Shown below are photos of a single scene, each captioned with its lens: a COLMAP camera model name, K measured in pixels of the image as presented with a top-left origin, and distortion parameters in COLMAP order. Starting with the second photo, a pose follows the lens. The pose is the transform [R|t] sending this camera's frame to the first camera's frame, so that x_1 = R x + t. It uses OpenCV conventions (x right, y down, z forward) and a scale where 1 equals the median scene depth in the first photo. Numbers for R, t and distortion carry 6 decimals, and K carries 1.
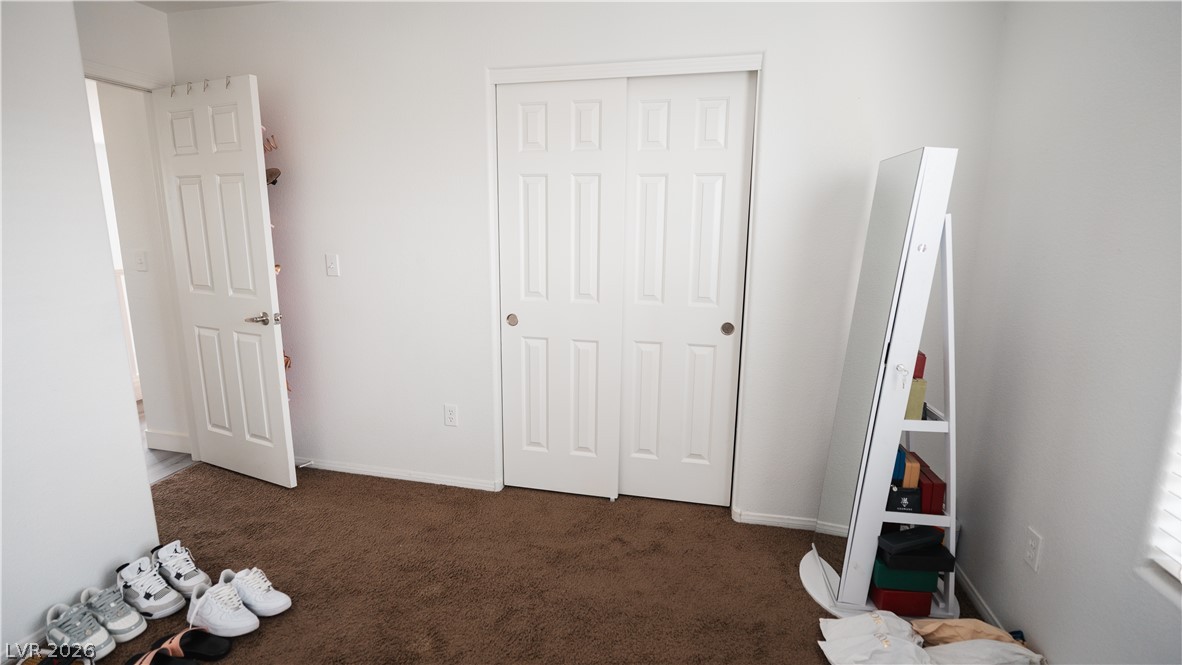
lens RADIAL K [[532.6, 0, 590.5], [0, 532.6, 306.7], [0, 0, 1]] dist [-0.000430, 0.000015]
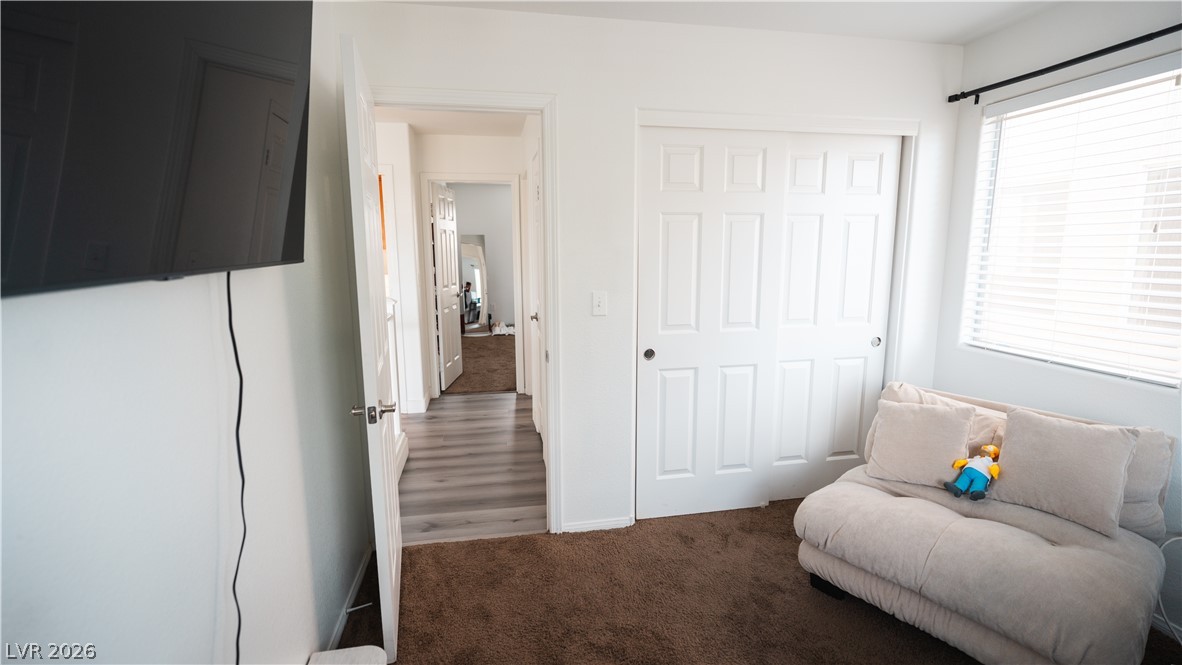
lens RADIAL K [[530.3, 0, 587.8], [0, 530.3, 328.9], [0, 0, 1]] dist [-0.010602, 0.000080]
pose [[0.926532, -0.068560, 0.369917, -0.625398], [0.077624, 0.996936, -0.009654, -0.022442], [-0.368122, 0.037659, 0.929015, 0.095922]]
